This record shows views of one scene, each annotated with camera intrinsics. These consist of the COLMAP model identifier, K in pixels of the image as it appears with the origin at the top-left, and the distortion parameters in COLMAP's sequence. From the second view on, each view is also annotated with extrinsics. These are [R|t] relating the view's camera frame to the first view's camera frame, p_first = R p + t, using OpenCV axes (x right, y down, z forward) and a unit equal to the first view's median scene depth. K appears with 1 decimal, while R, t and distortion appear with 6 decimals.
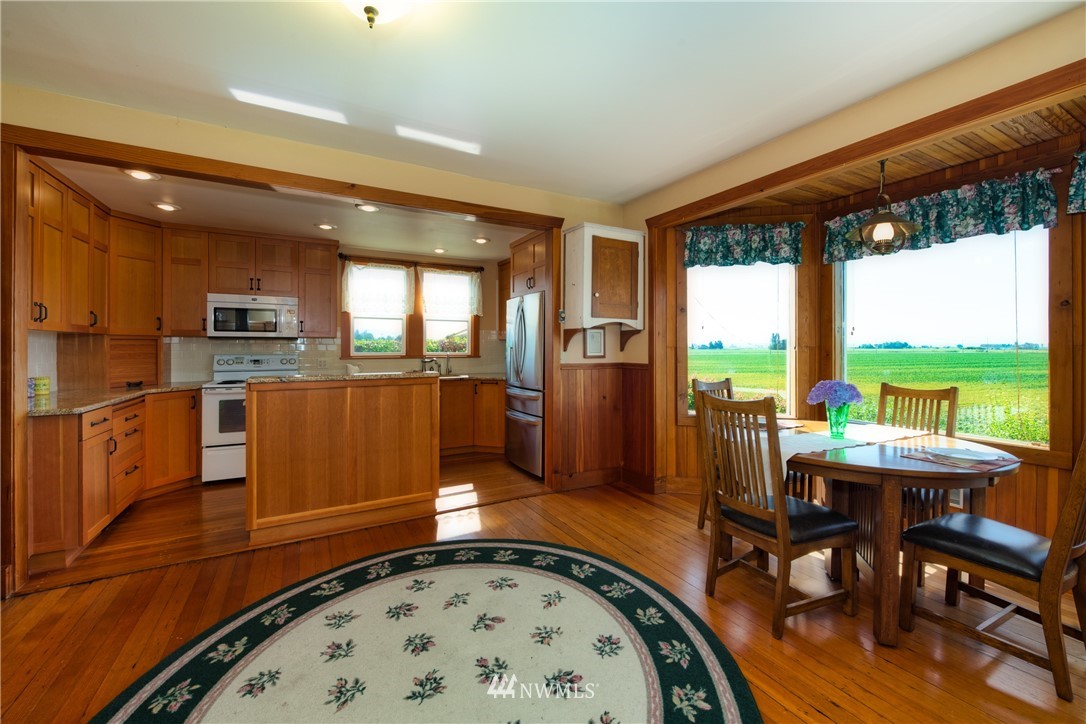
lens RADIAL K [[432.6, 0, 546.2], [0, 432.6, 345.7], [0, 0, 1]] dist [-0.000213, -0.004325]
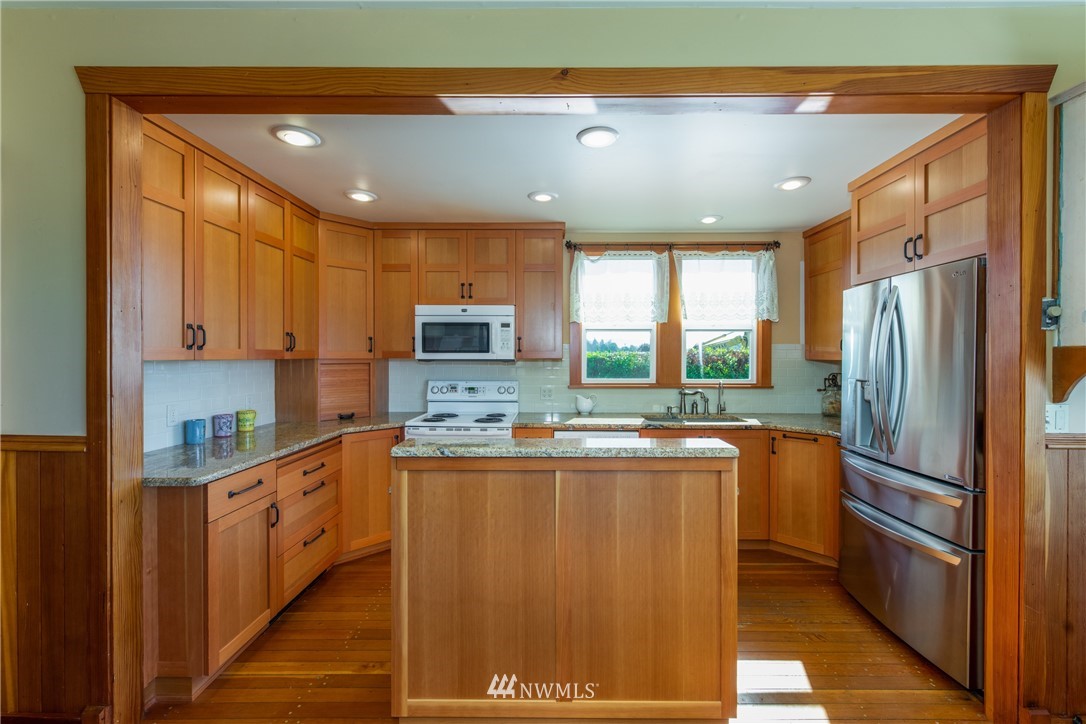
lens RADIAL K [[461.3, 0, 555.1], [0, 461.3, 359.1], [0, 0, 1]] dist [-0.000202, -0.000138]
pose [[0.870889, 0.003403, -0.491467, -0.148230], [0.001158, 0.999959, 0.008975, -0.030730], [0.491478, -0.008385, 0.870850, 0.404804]]
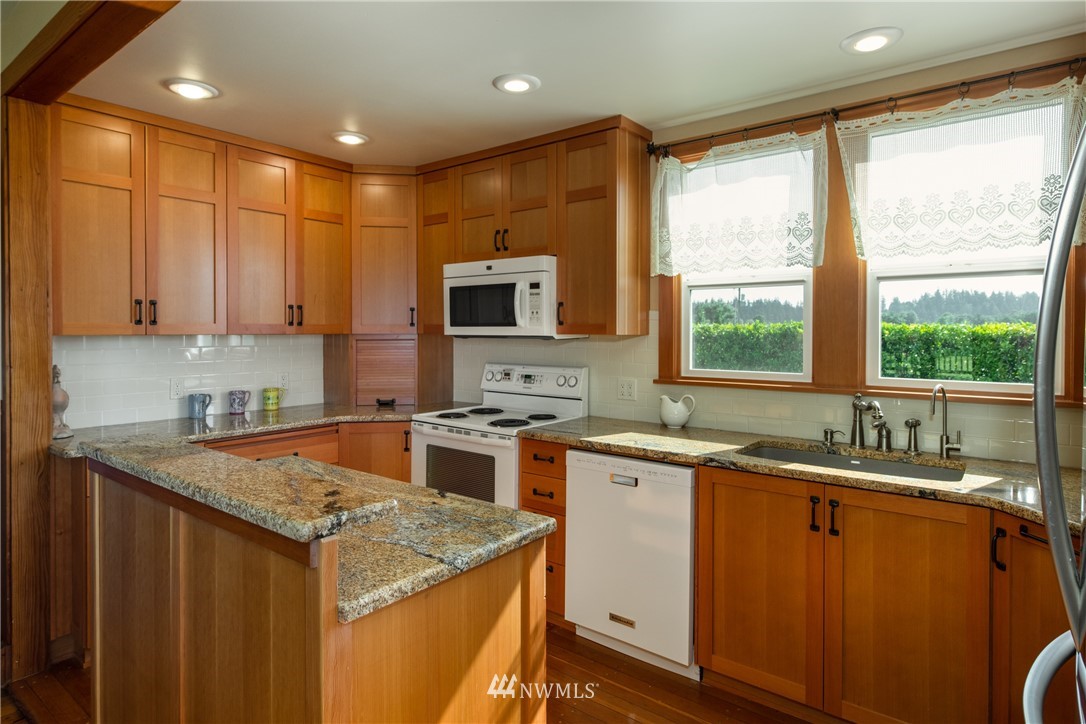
lens RADIAL K [[604.1, 0, 540.5], [0, 604.1, 336.6], [0, 0, 1]] dist [0.002900, 0.000737]
pose [[0.386206, 0.009231, -0.922367, 0.067952], [0.002599, 0.999935, 0.011095, -0.029990], [0.922409, -0.006682, 0.386157, 0.836297]]
